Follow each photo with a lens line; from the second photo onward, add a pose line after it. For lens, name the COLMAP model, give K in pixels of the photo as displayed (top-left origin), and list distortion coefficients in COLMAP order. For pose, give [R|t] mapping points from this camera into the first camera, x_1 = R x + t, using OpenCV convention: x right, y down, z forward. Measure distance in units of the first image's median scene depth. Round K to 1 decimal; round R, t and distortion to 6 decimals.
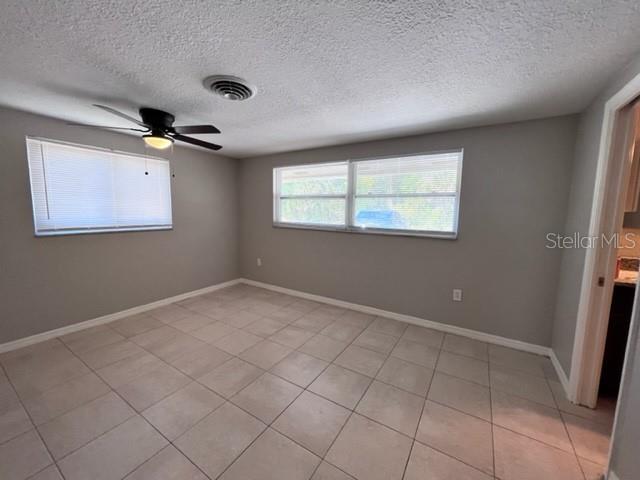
lens RADIAL K [[257.0, 0, 319.6], [0, 257.0, 240.0], [0, 0, 1]] dist [-0.002124, 0.000207]
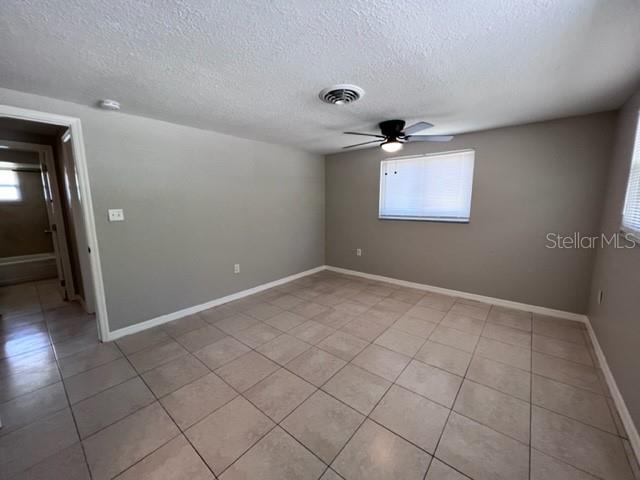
lens RADIAL K [[257.0, 0, 321.0], [0, 257.0, 238.1], [0, 0, 1]] dist [-0.002124, 0.000207]
pose [[-0.143209, 0.116492, -0.982813, 0.588405], [-0.114649, 0.984410, 0.133387, -0.064400], [0.983029, 0.131780, -0.127620, 0.776325]]
